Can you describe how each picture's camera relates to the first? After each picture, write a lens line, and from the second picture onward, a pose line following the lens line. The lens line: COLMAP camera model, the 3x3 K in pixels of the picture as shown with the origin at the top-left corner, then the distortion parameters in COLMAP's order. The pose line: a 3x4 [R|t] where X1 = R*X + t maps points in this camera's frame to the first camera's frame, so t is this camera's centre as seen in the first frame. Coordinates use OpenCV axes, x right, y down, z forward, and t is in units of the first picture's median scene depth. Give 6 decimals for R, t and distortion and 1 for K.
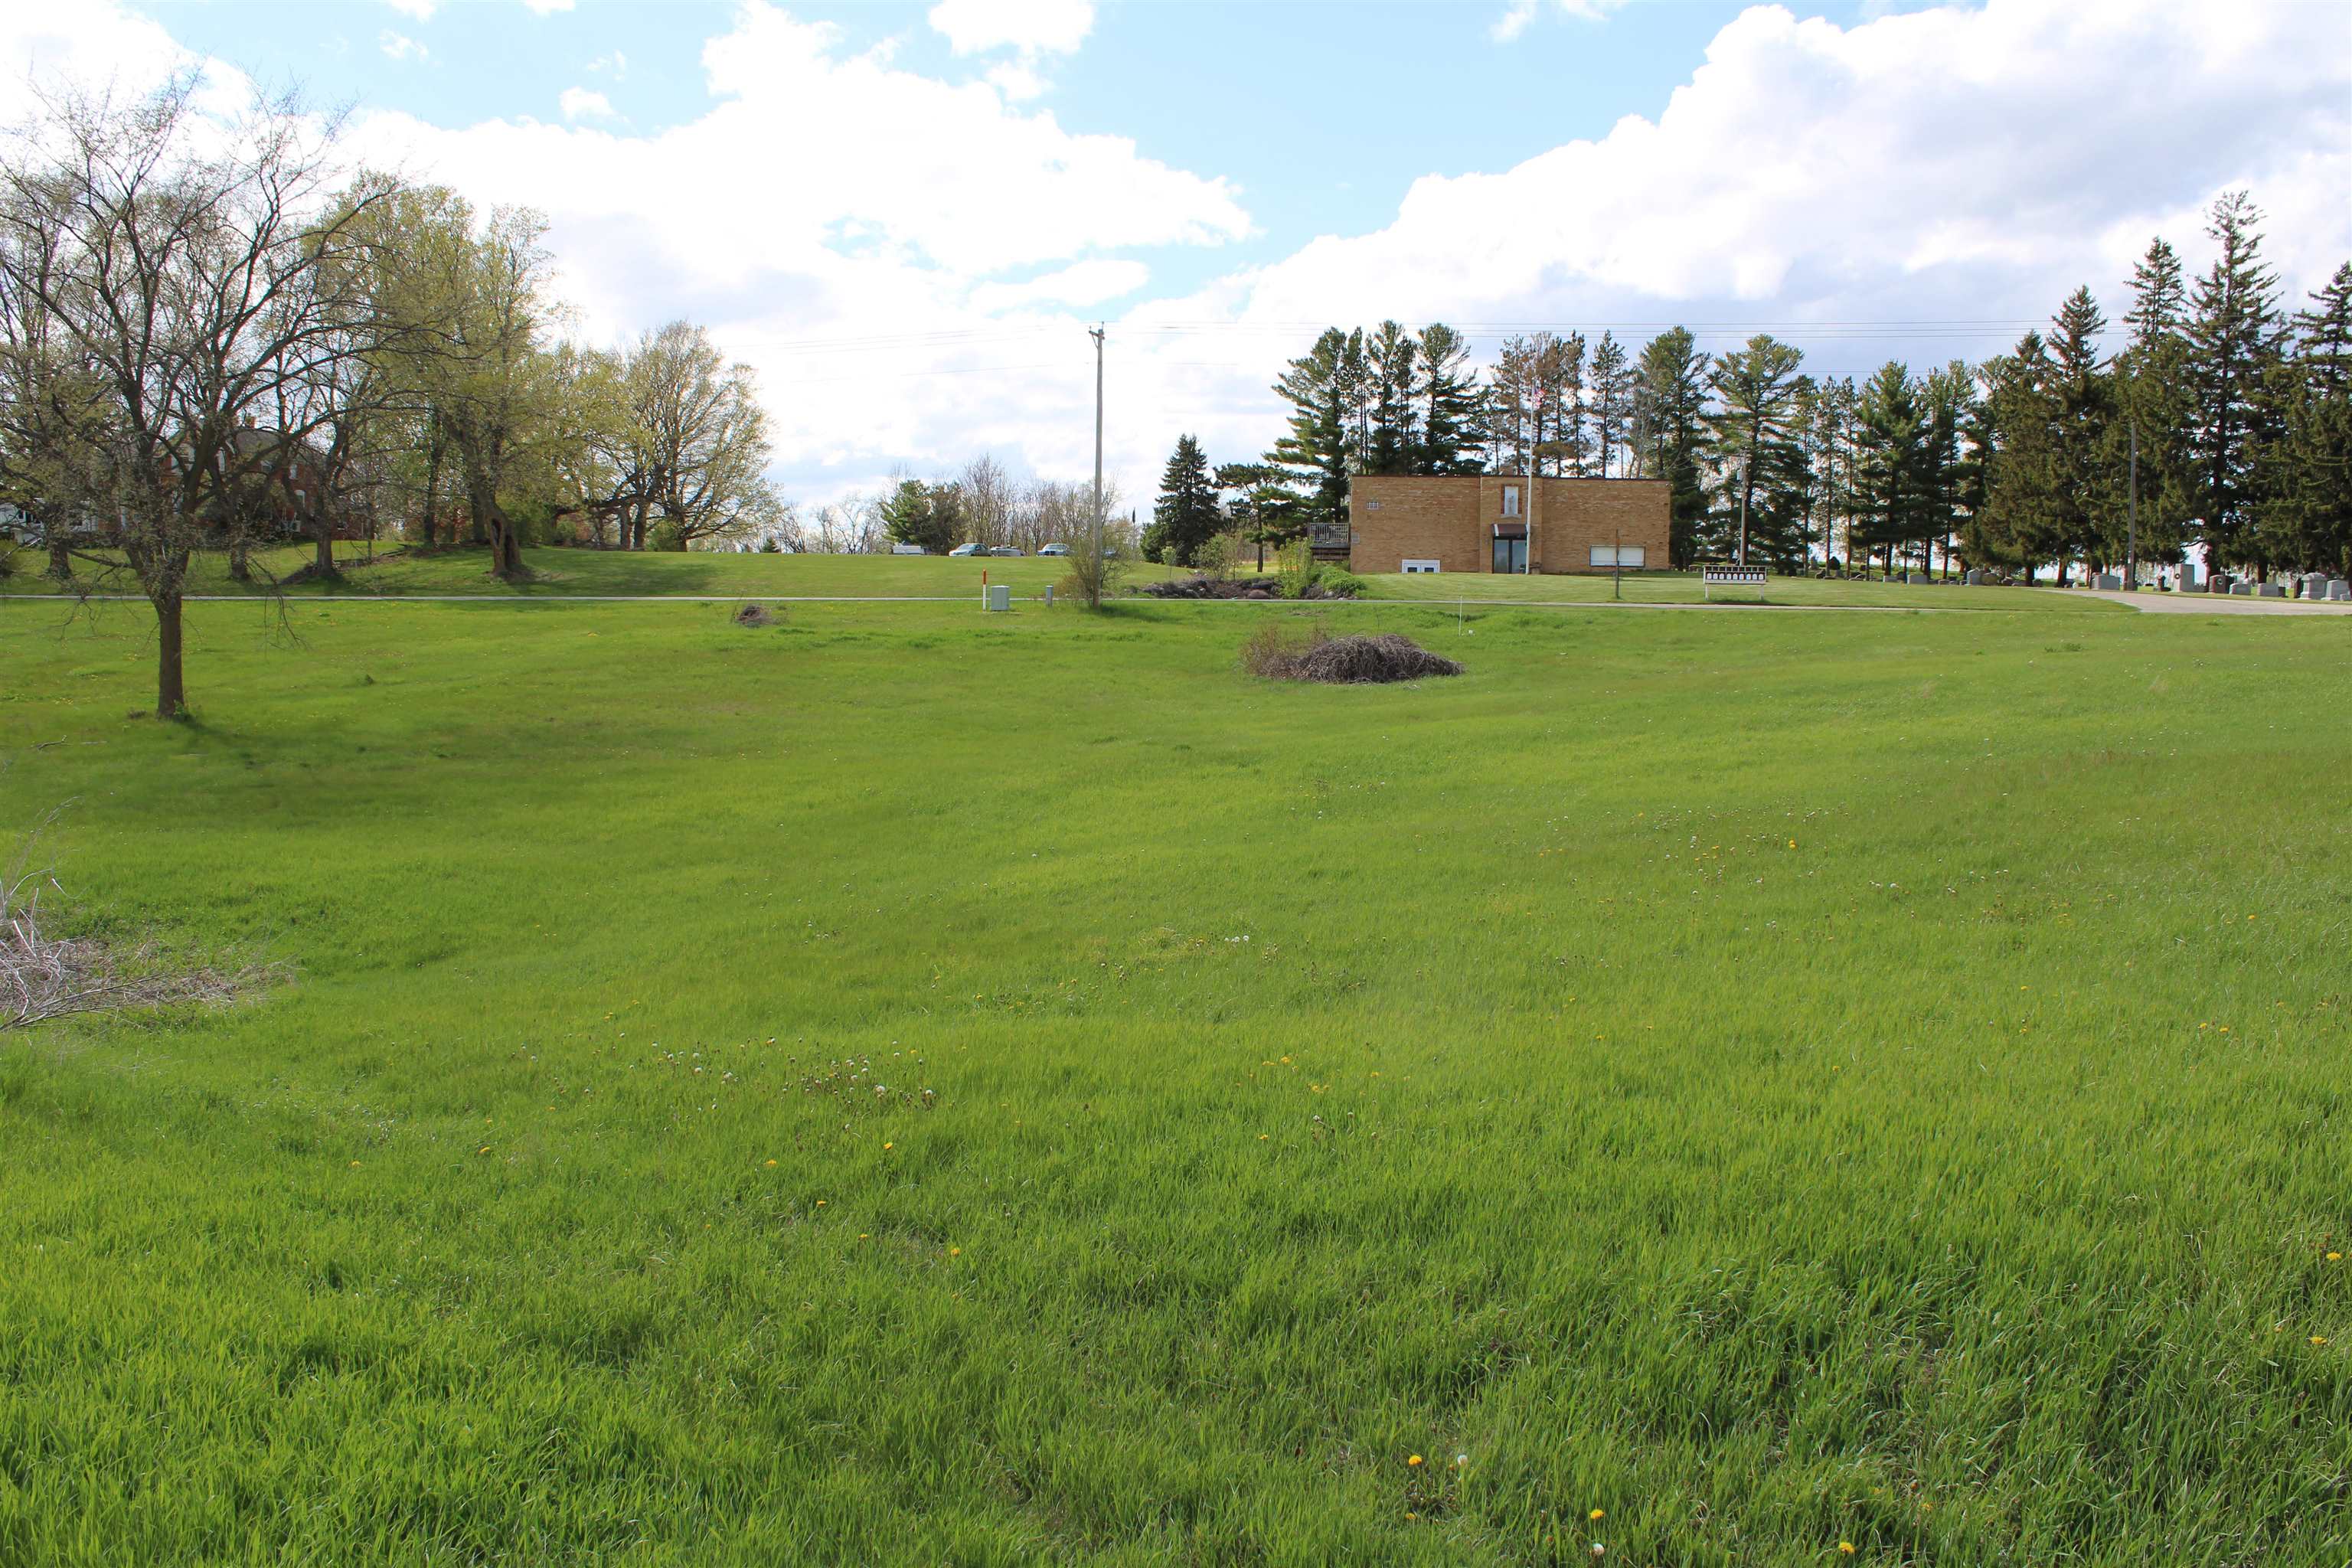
lens RADIAL K [[1966.0, 0, 1176.0], [0, 1966.0, 784.0], [0, 0, 1]] dist [-0.165321, 0.151257]
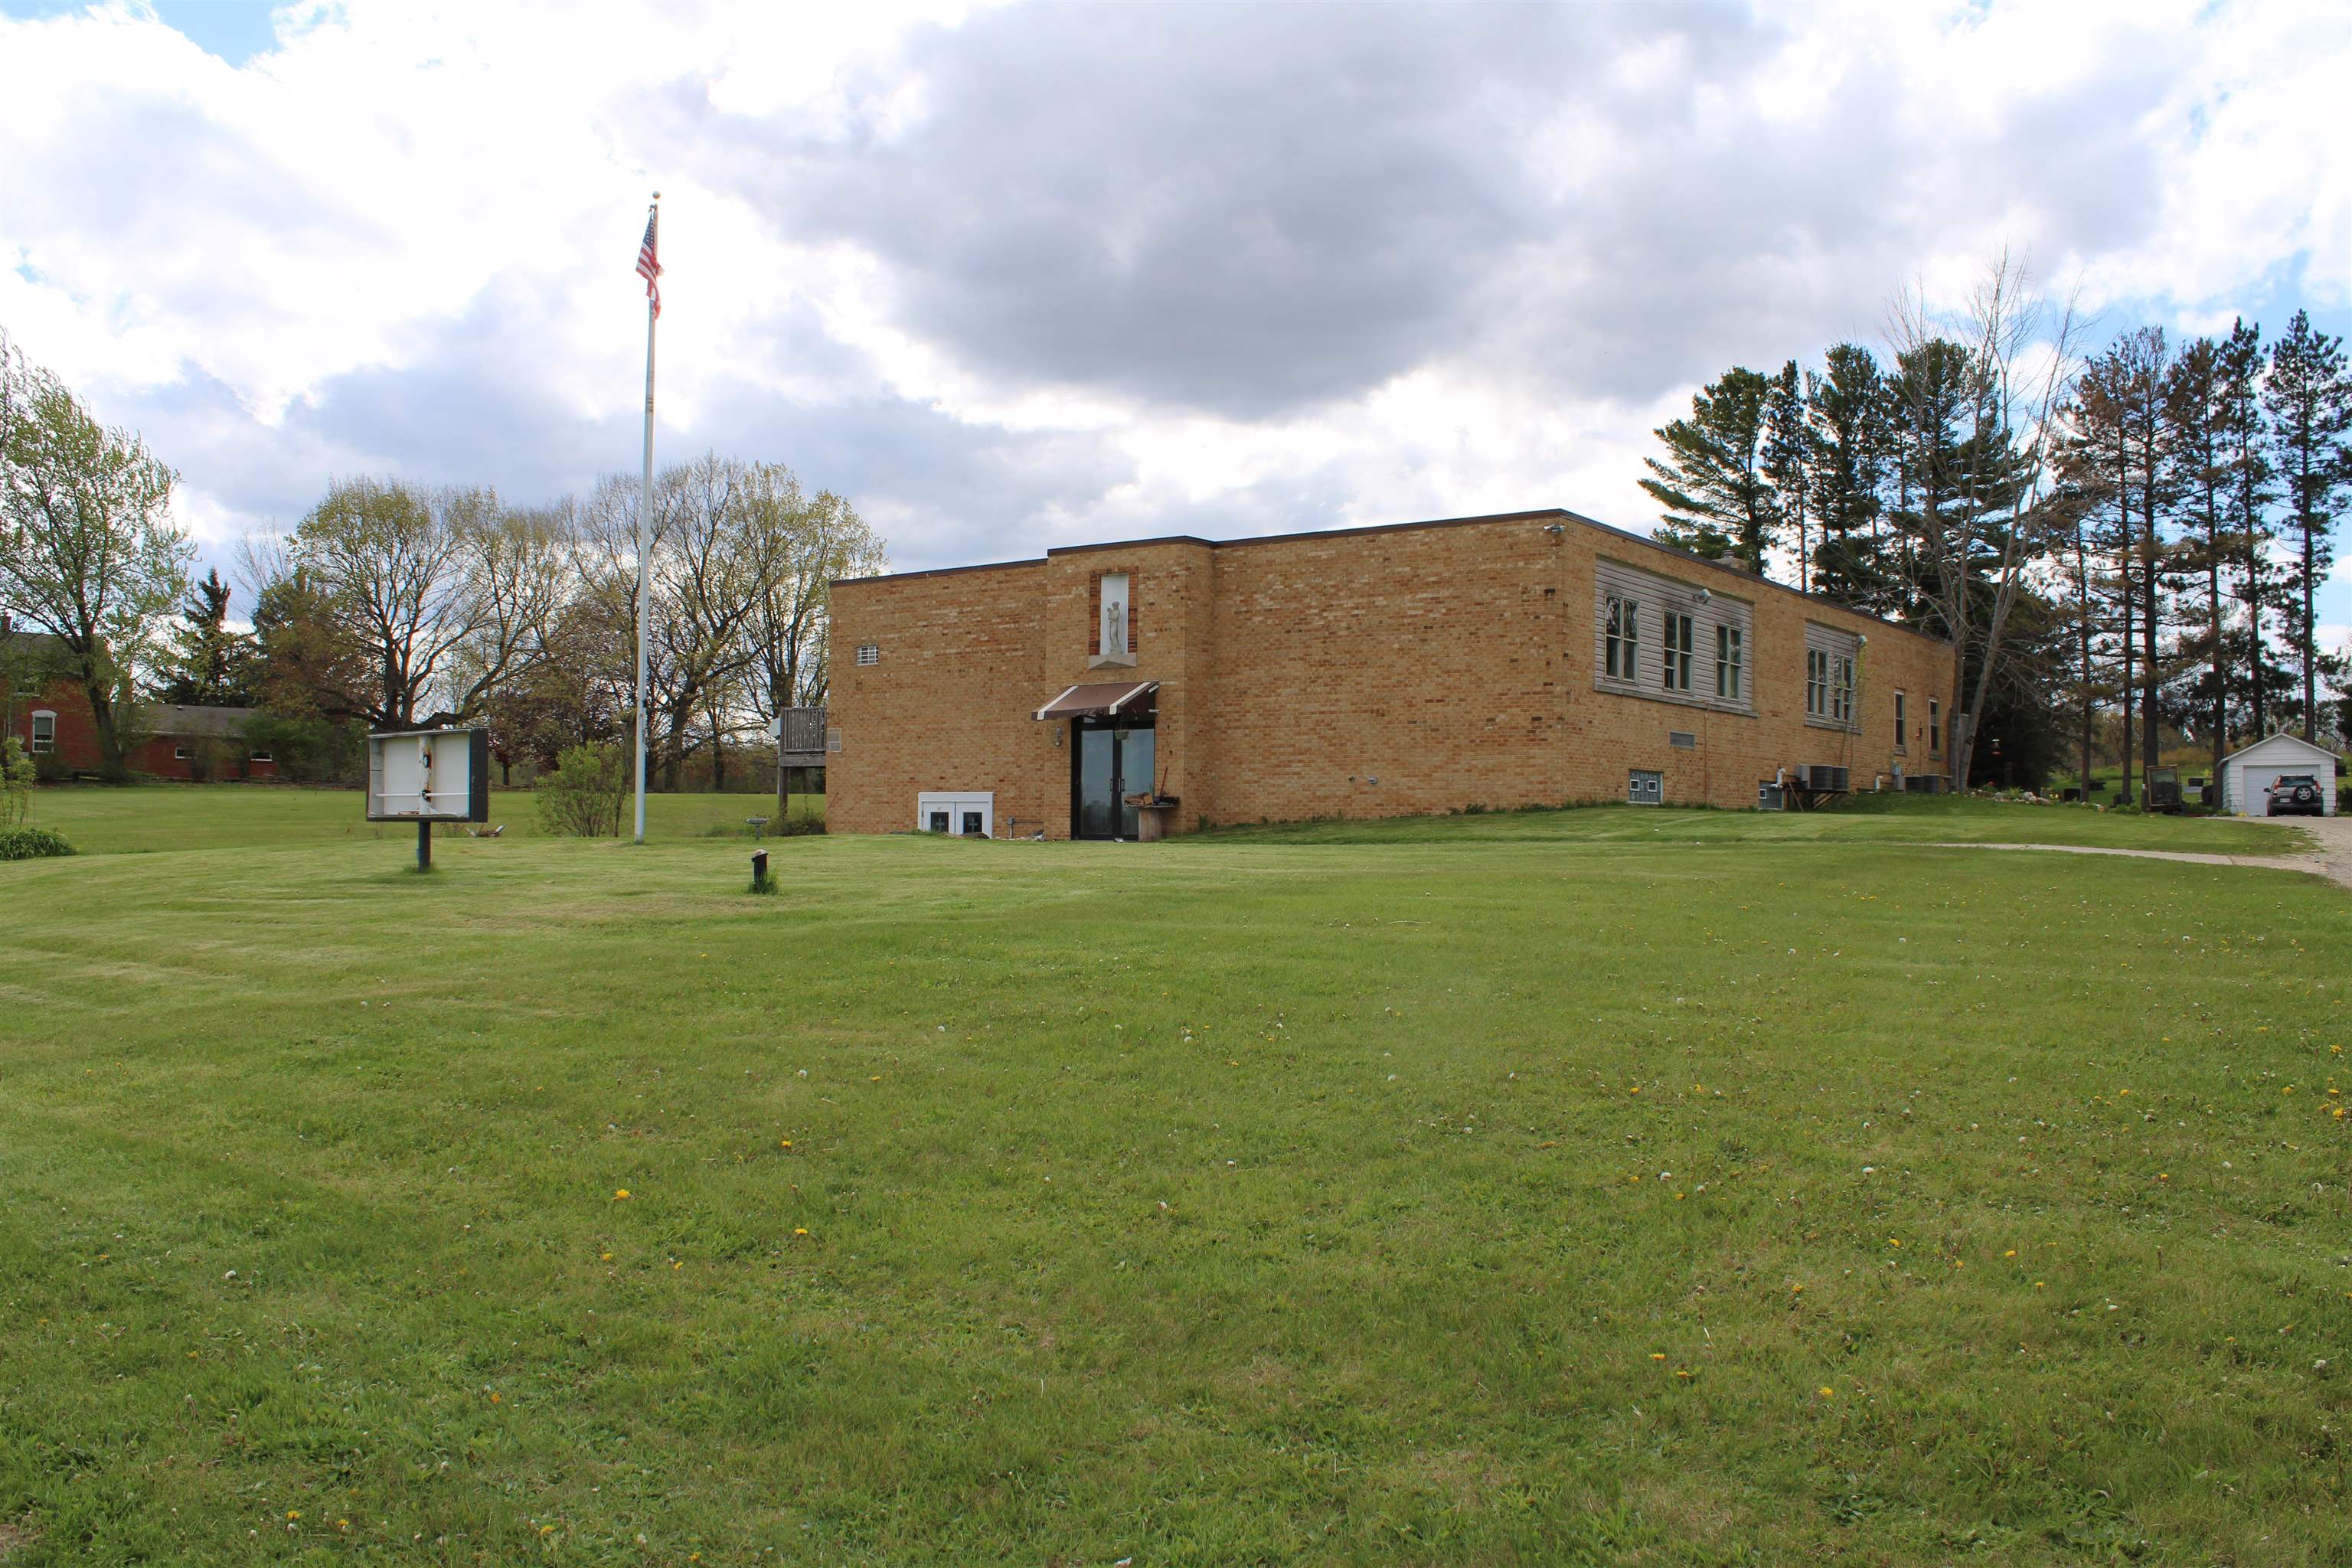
lens RADIAL K [[1966.0, 0, 1176.0], [0, 1966.0, 784.0], [0, 0, 1]] dist [-0.165321, 0.151257]
pose [[0.848190, -0.016167, -0.529446, 0.687617], [-0.043700, 0.993991, -0.100360, -0.153253], [0.527887, 0.108262, 0.842387, 1.347297]]
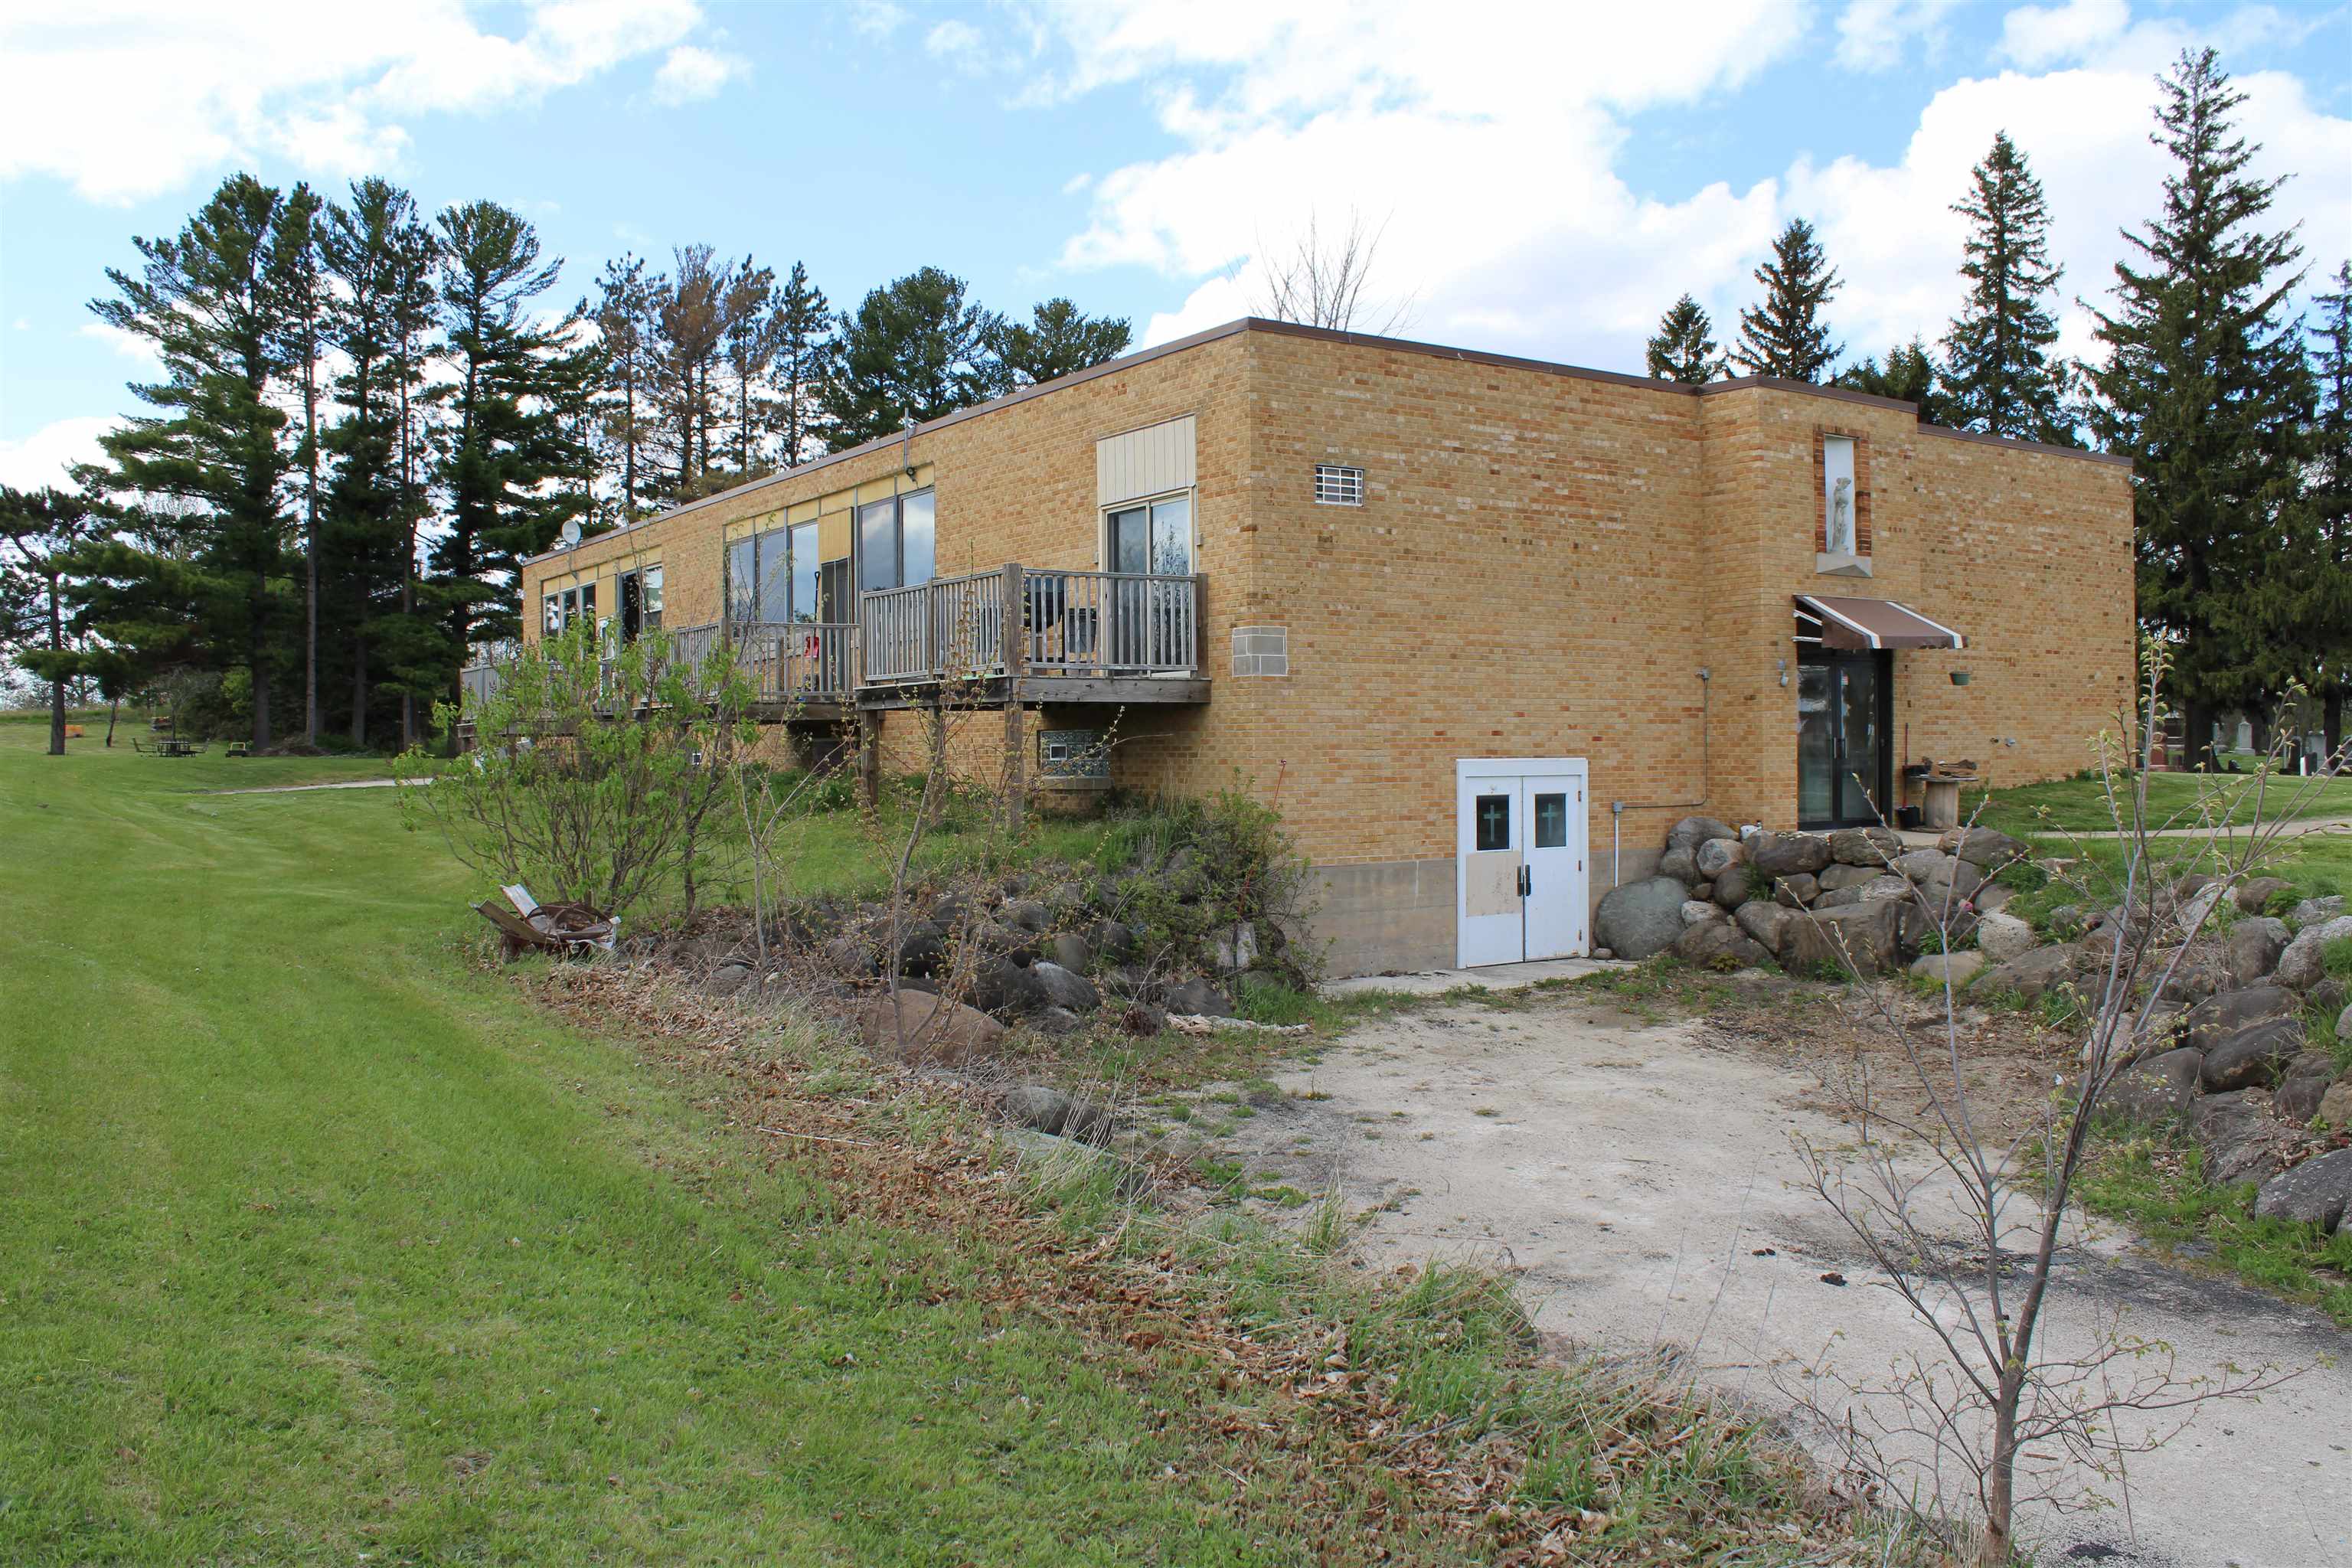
lens RADIAL K [[1966.0, 0, 1176.0], [0, 1966.0, 784.0], [0, 0, 1]] dist [-0.165321, 0.151257]
pose [[0.780379, -0.026454, 0.624747, -0.066413], [0.070228, 0.996492, -0.045527, -0.200363], [-0.621351, 0.079403, 0.779499, 1.642033]]
